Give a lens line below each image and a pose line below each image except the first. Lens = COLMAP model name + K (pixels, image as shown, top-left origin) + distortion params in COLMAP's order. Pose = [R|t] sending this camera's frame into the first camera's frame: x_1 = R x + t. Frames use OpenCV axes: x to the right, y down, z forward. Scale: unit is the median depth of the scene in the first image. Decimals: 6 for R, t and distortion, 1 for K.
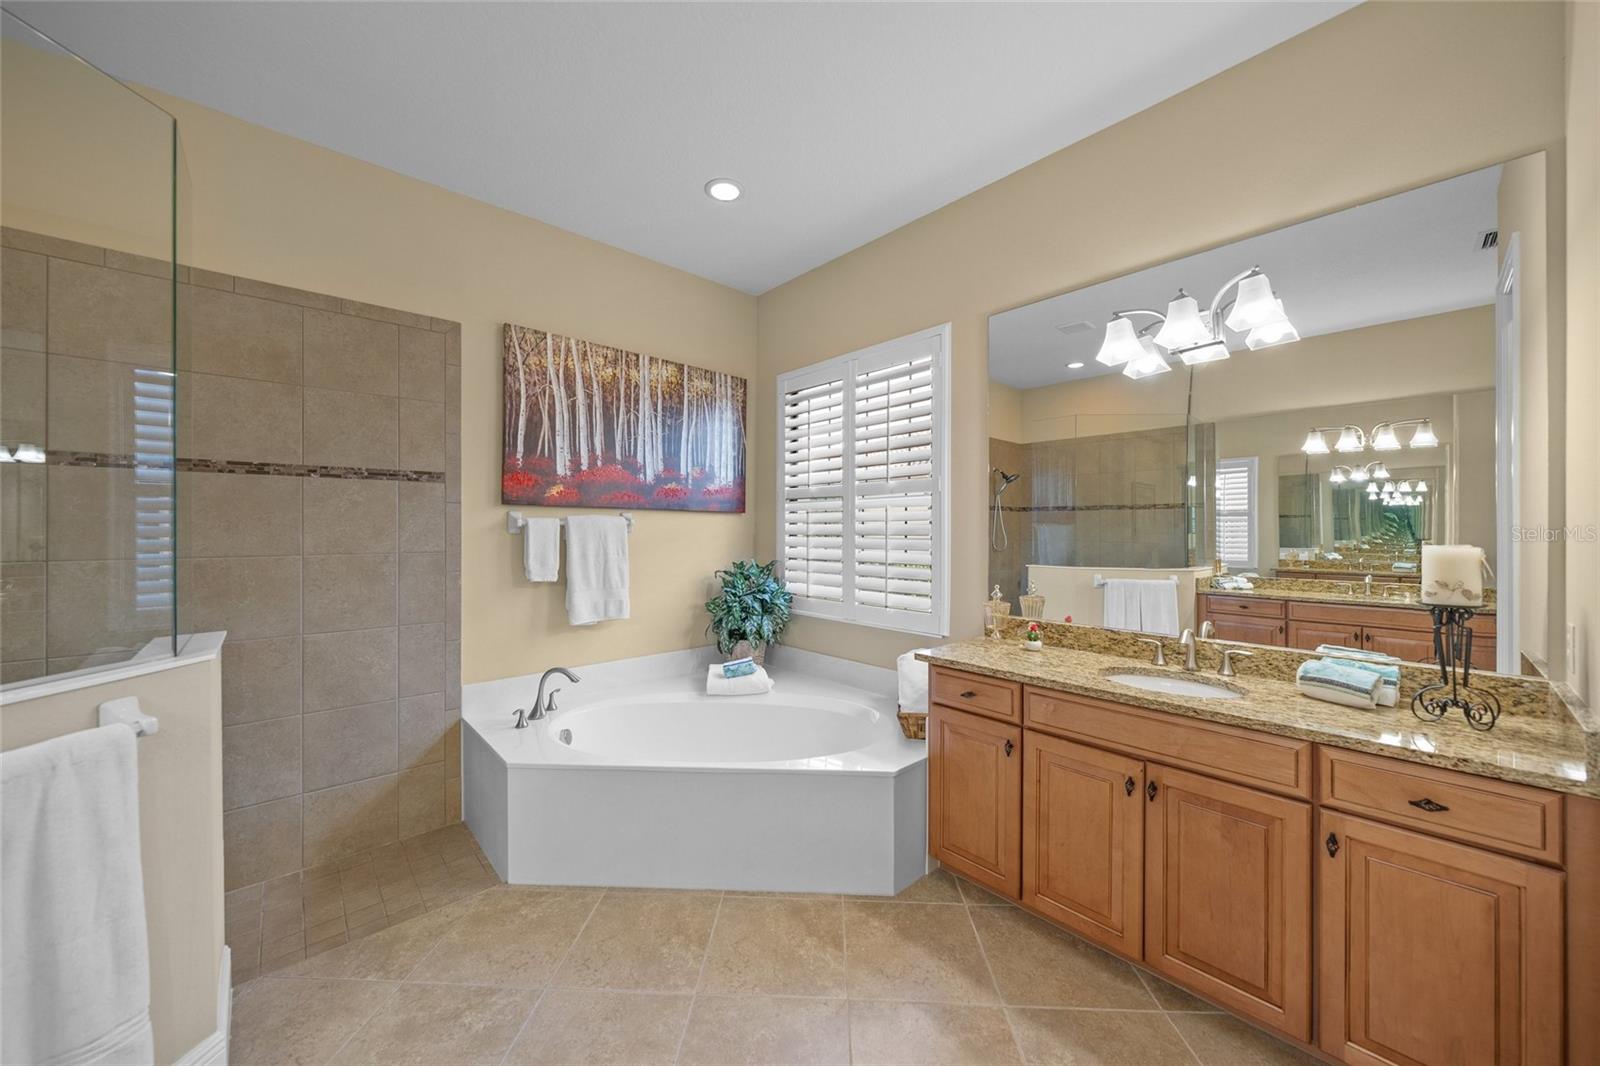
lens RADIAL K [[555.9, 0, 796.8], [0, 555.9, 526.3], [0, 0, 1]] dist [-0.004490, 0.000474]
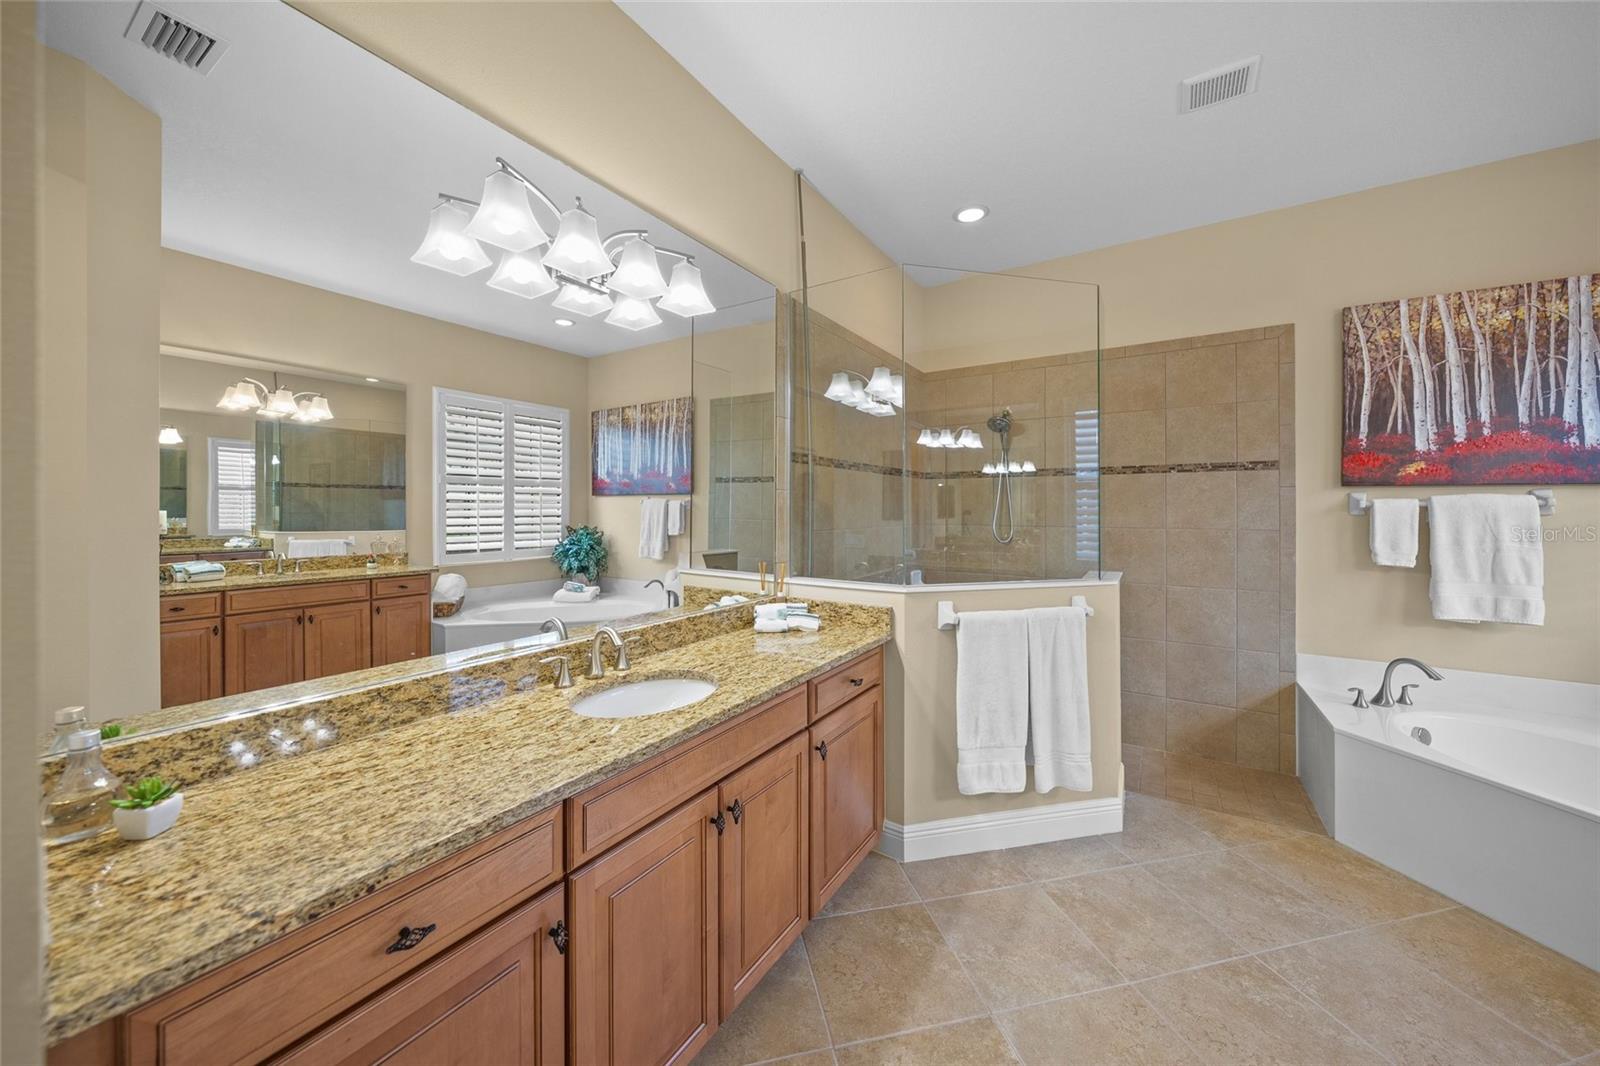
lens RADIAL K [[555.9, 0, 791.2], [0, 555.9, 508.4], [0, 0, 1]] dist [-0.004490, 0.000474]
pose [[0.233406, -0.002307, -0.972377, 0.220326], [0.001616, 0.999997, -0.001985, 0.001592], [0.972378, -0.001108, 0.233409, -0.218862]]
